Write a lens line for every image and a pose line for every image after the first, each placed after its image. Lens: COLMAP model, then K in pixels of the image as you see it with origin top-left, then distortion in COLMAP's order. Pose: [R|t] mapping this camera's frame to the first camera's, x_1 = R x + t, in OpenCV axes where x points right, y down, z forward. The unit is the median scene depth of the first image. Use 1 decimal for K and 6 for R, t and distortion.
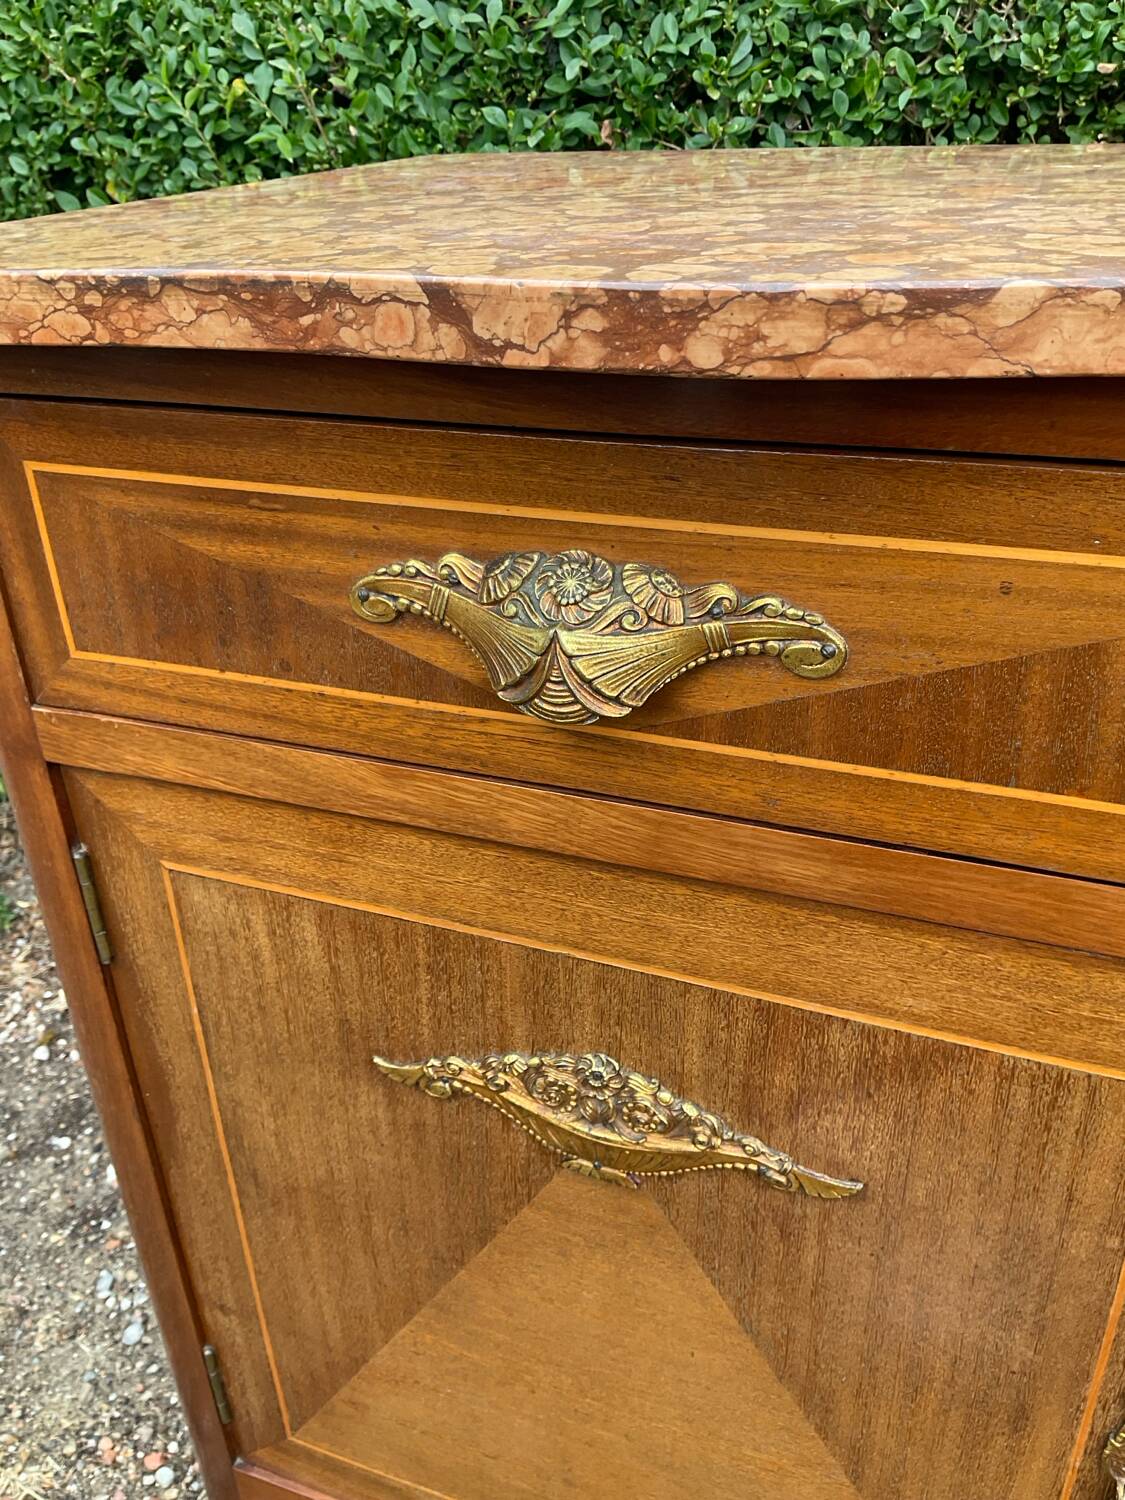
lens RADIAL K [[1245.6, 0, 562.5], [0, 1245.6, 750.0], [0, 0, 1]] dist [0.059230, -0.101904]
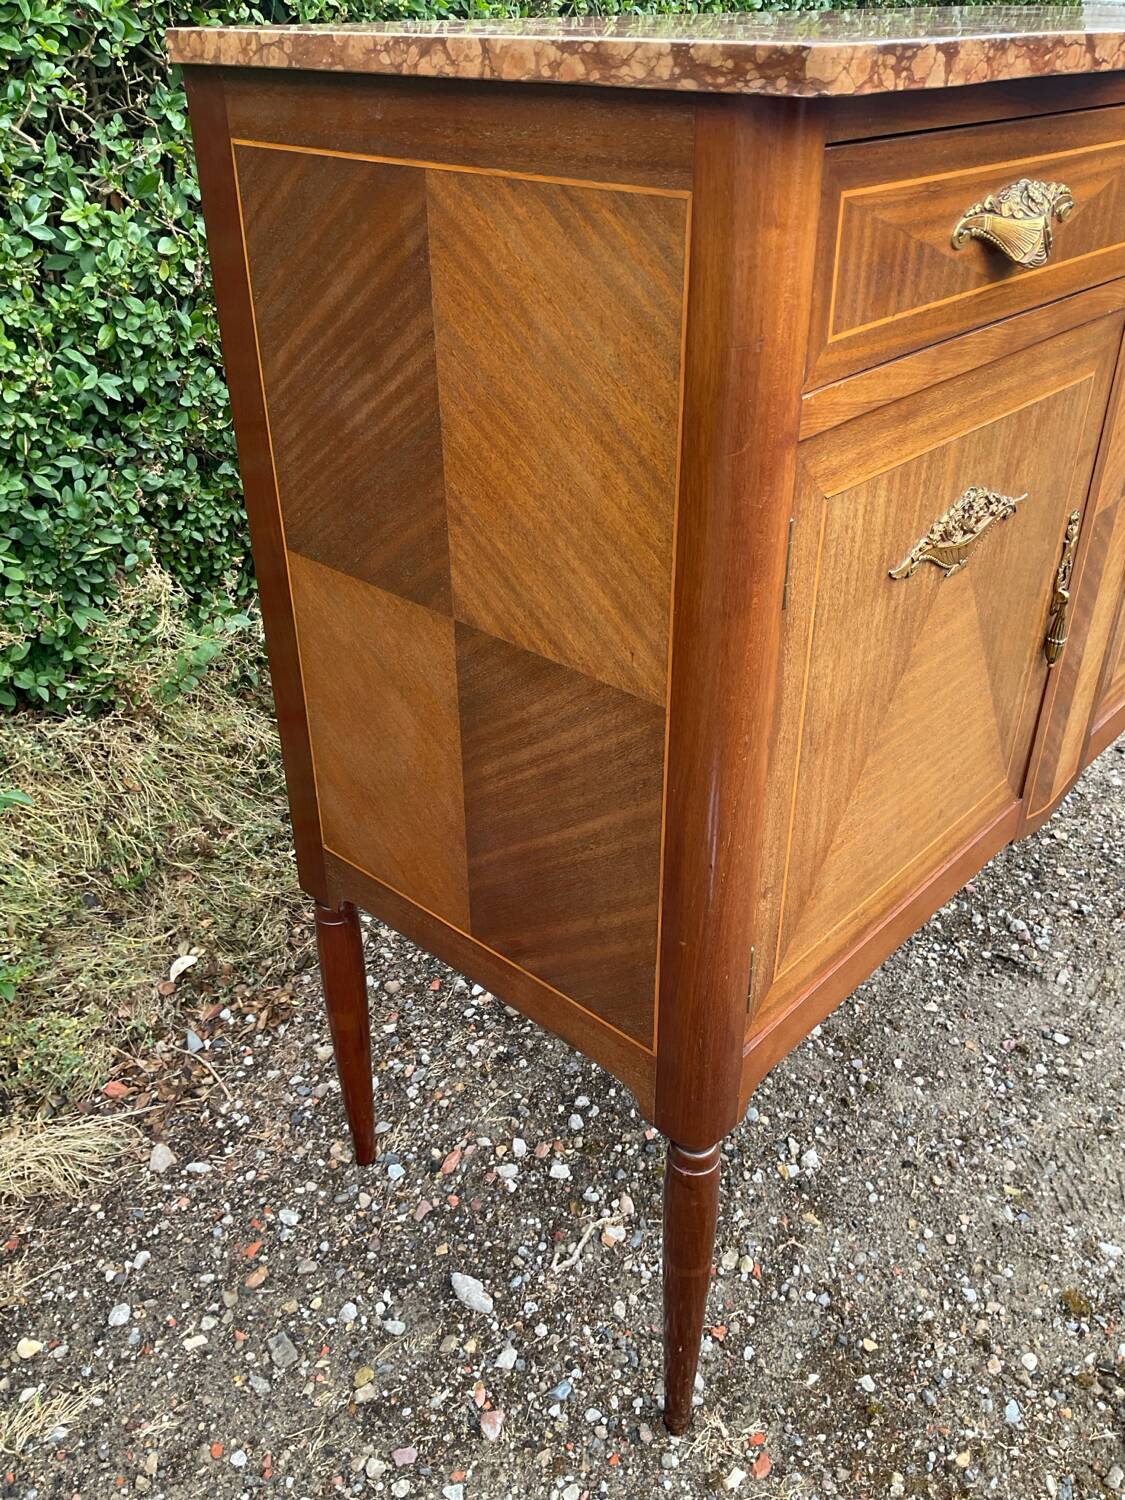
lens RADIAL K [[1245.6, 0, 562.5], [0, 1245.6, 750.0], [0, 0, 1]] dist [0.059230, -0.101904]
pose [[0.363951, -0.452034, 0.814374, -1.863993], [0.434574, 0.855748, 0.280785, -0.209180], [-0.823824, 0.251714, 0.507892, 0.638411]]
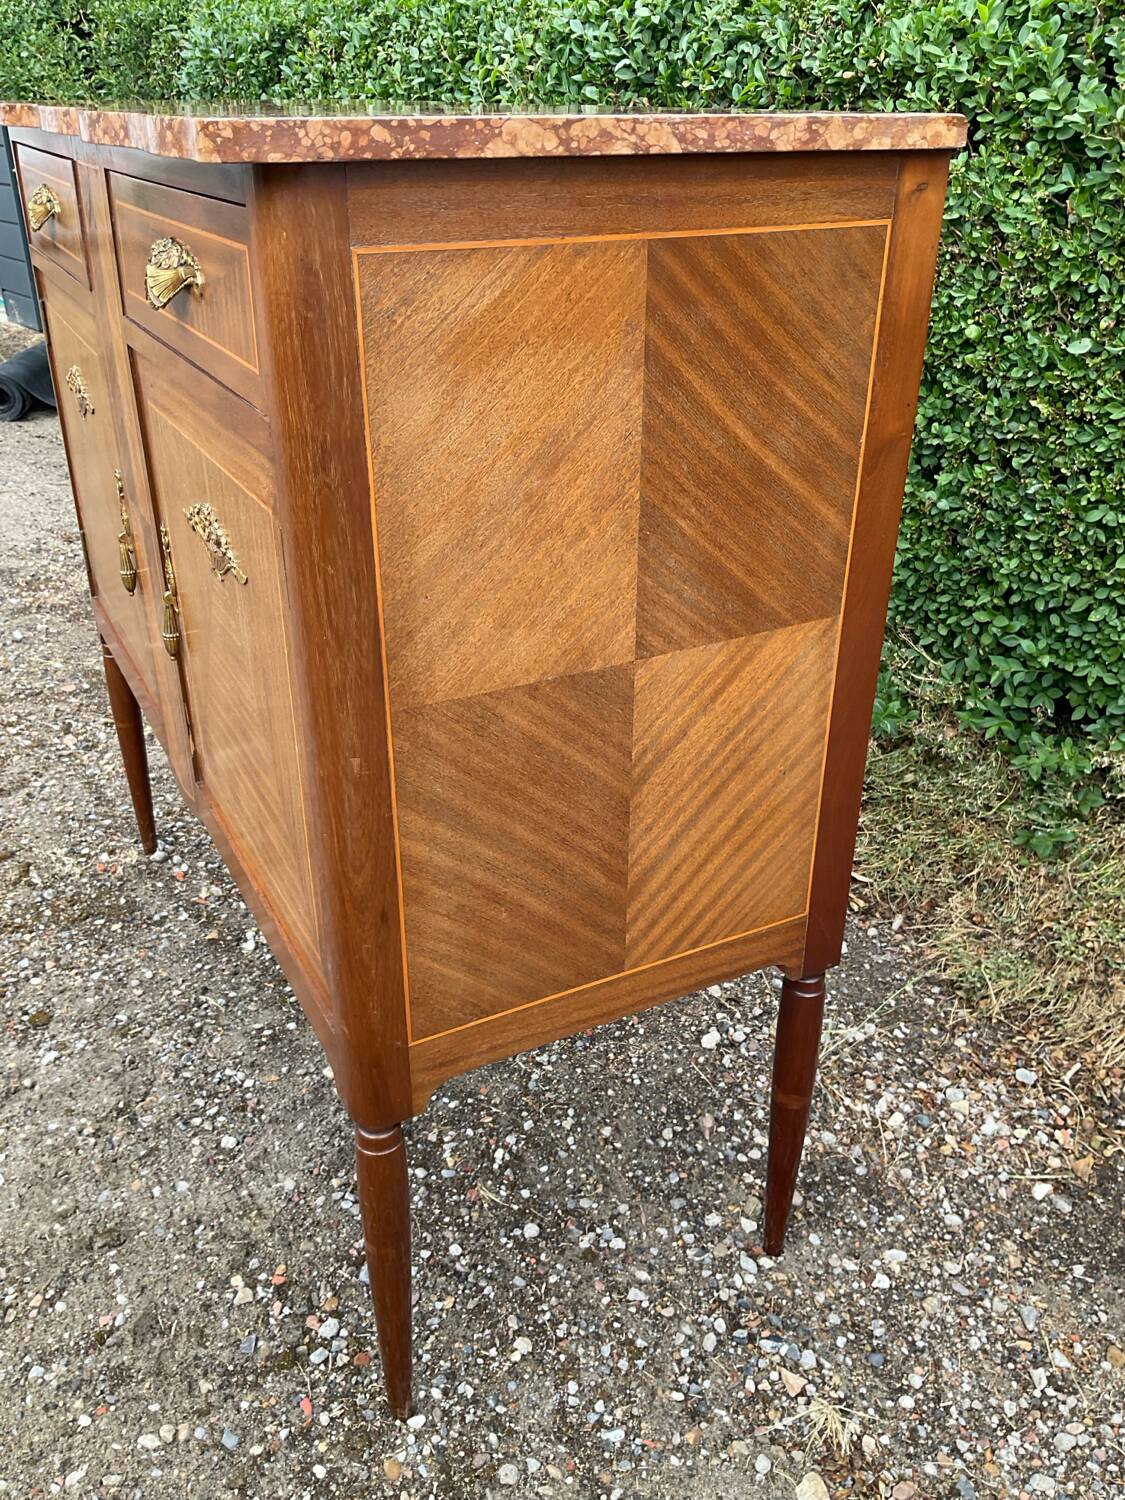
lens RADIAL K [[1242.4, 0, 551.1], [0, 1242.4, 739.5], [0, 0, 1]] dist [0.092945, -0.183063]
pose [[0.750785, 0.338913, -0.566975, 3.029369], [-0.339025, 0.934372, 0.109592, 0.367052], [0.566908, 0.109939, 0.816412, -0.810860]]
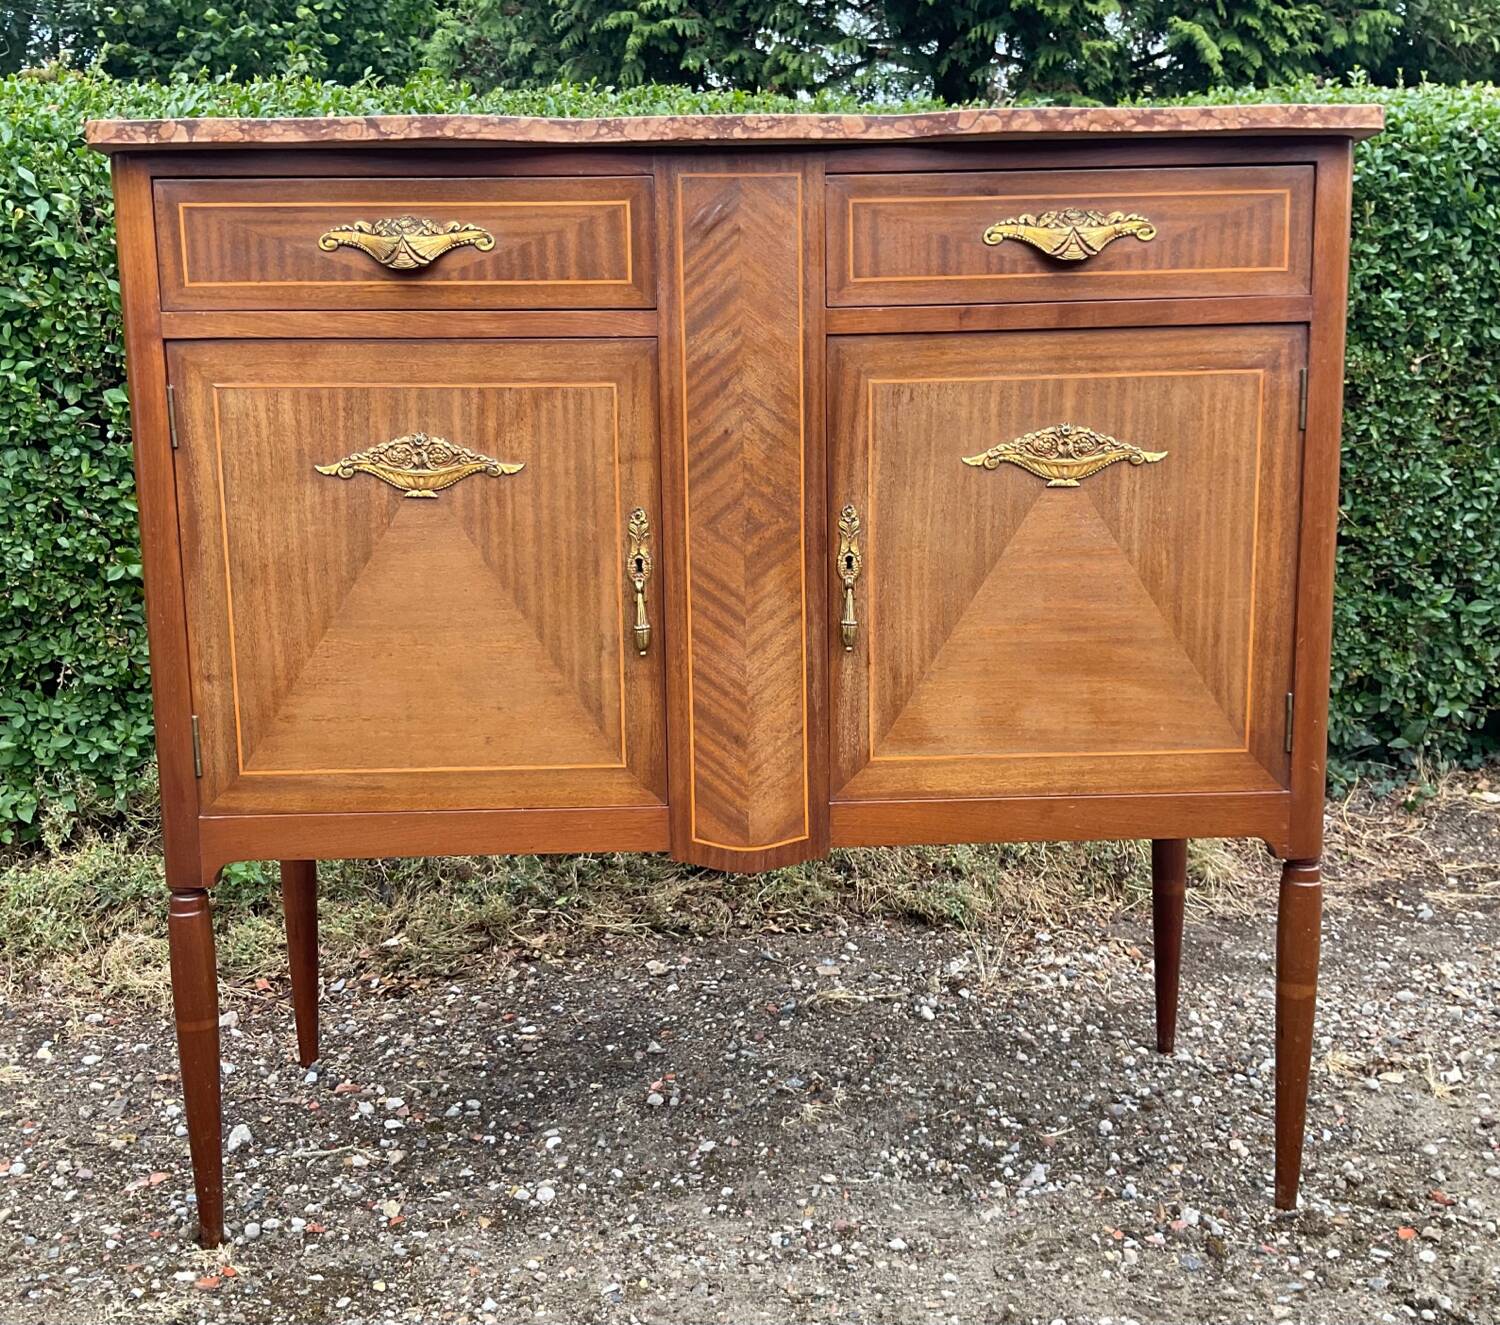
lens RADIAL K [[1568.6, 0, 723.1], [0, 1568.6, 690.3], [0, 0, 1]] dist [0.125110, -0.256809]
pose [[0.921930, -0.039945, 0.385292, -0.652338], [0.166038, 0.939408, -0.299905, 1.783193], [-0.349967, 0.340465, 0.872701, -1.829107]]
